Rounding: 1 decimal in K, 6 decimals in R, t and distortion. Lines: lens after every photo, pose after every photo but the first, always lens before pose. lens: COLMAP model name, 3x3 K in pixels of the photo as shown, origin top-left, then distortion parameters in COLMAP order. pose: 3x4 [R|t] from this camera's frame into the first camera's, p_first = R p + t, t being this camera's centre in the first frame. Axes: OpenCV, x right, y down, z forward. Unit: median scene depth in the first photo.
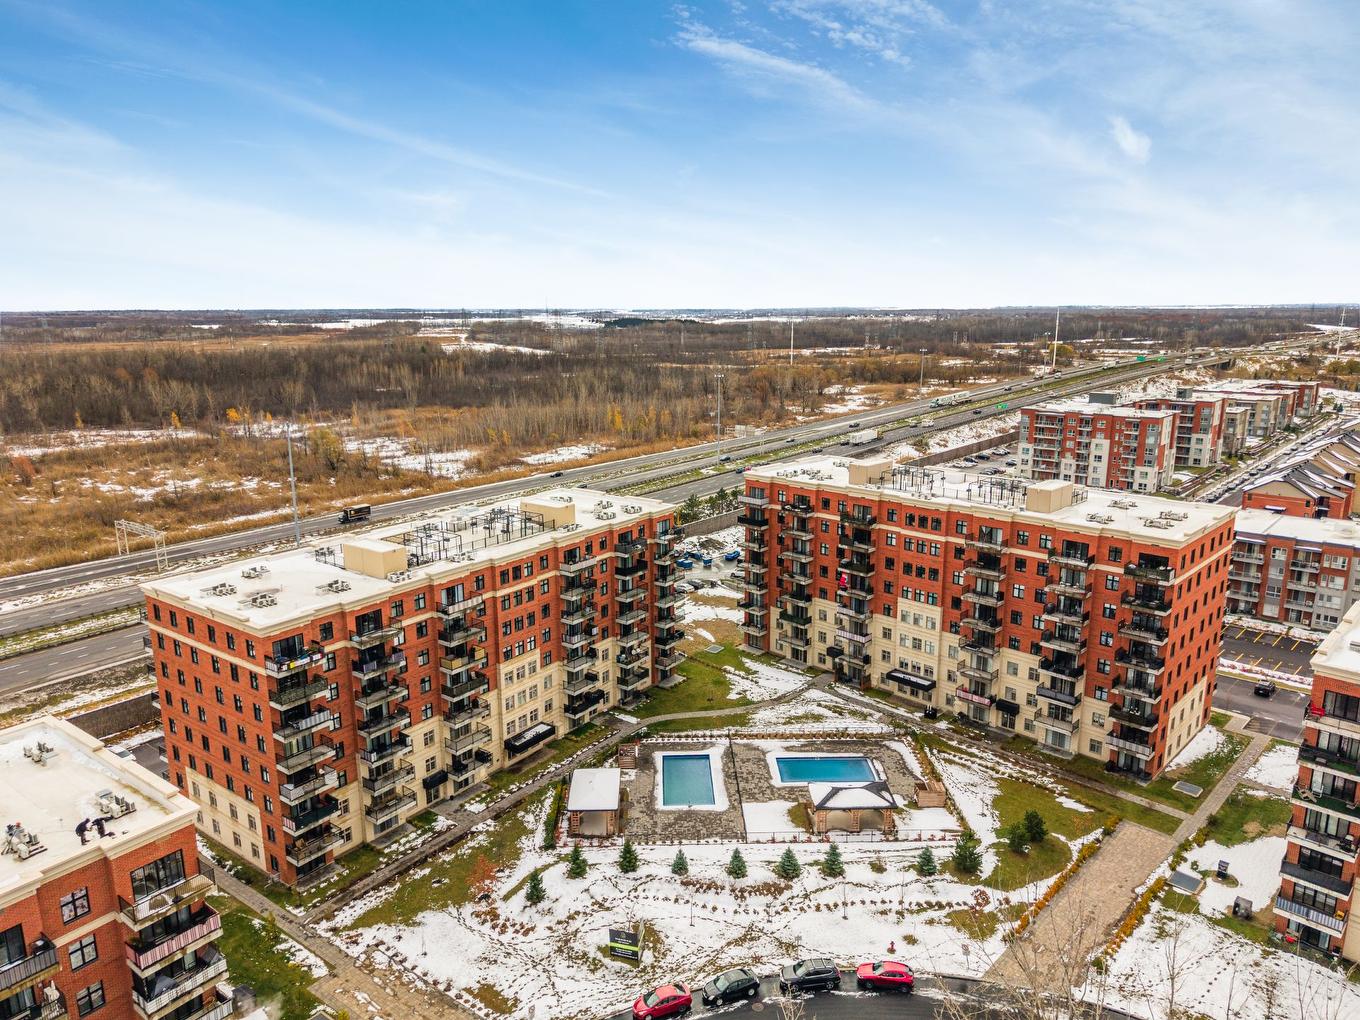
lens RADIAL K [[916.1, 0, 679.3], [0, 916.1, 492.7], [0, 0, 1]] dist [0.003881, 0.001704]
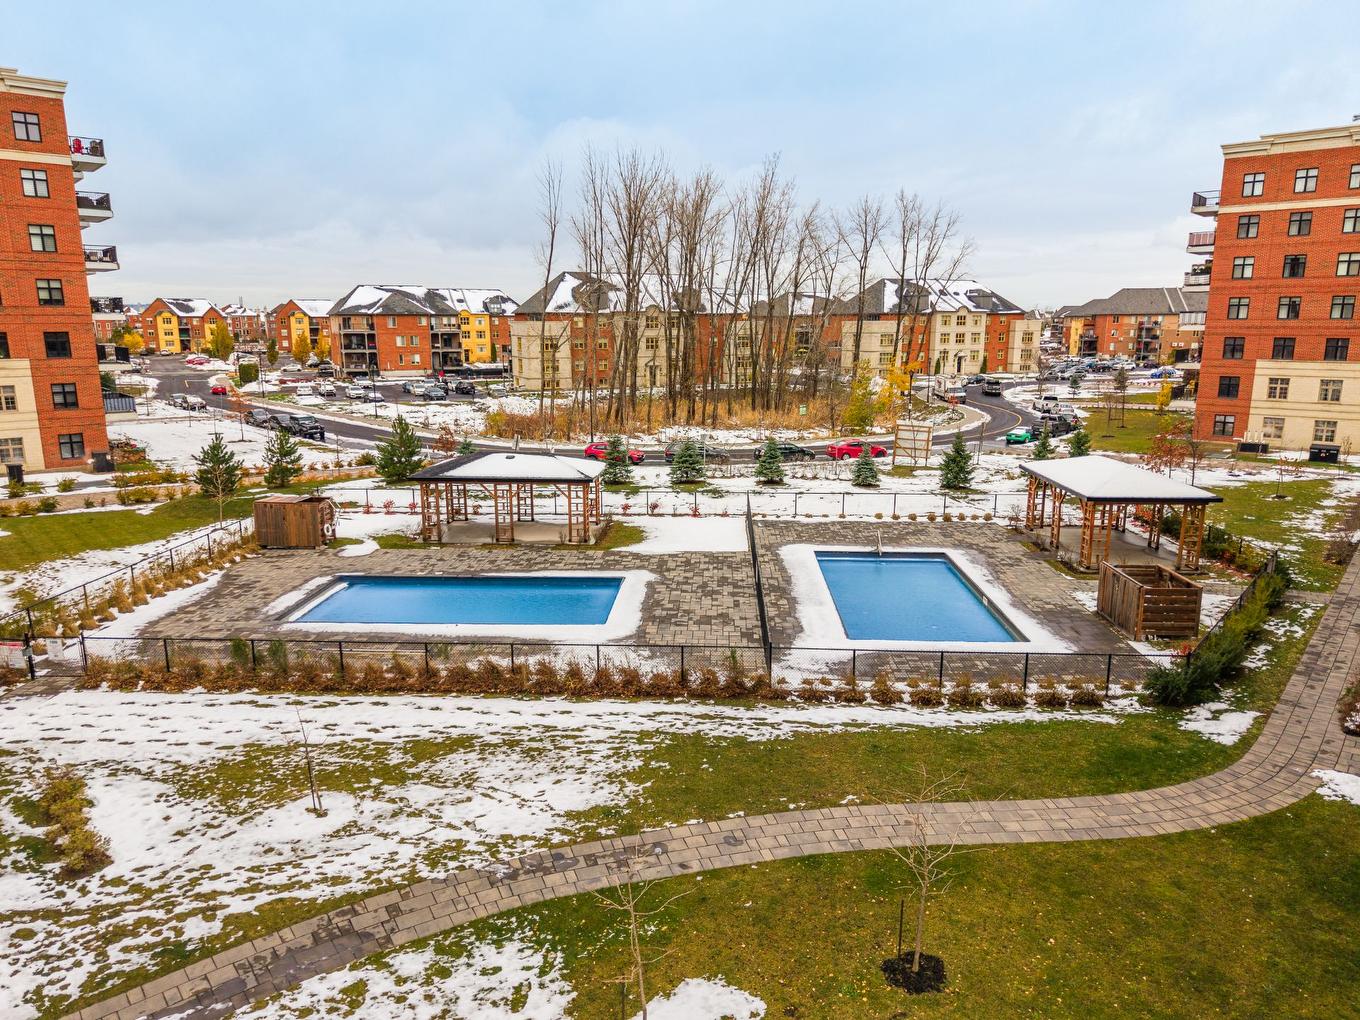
lens RADIAL K [[910.0, 0, 671.7], [0, 910.0, 508.7], [0, 0, 1]] dist [0.051589, -0.032727]
pose [[-0.996463, -0.014579, 0.082755, 0.059176], [0.018981, 0.920330, 0.390683, 0.141216], [-0.081858, 0.390872, -0.916798, 1.175263]]
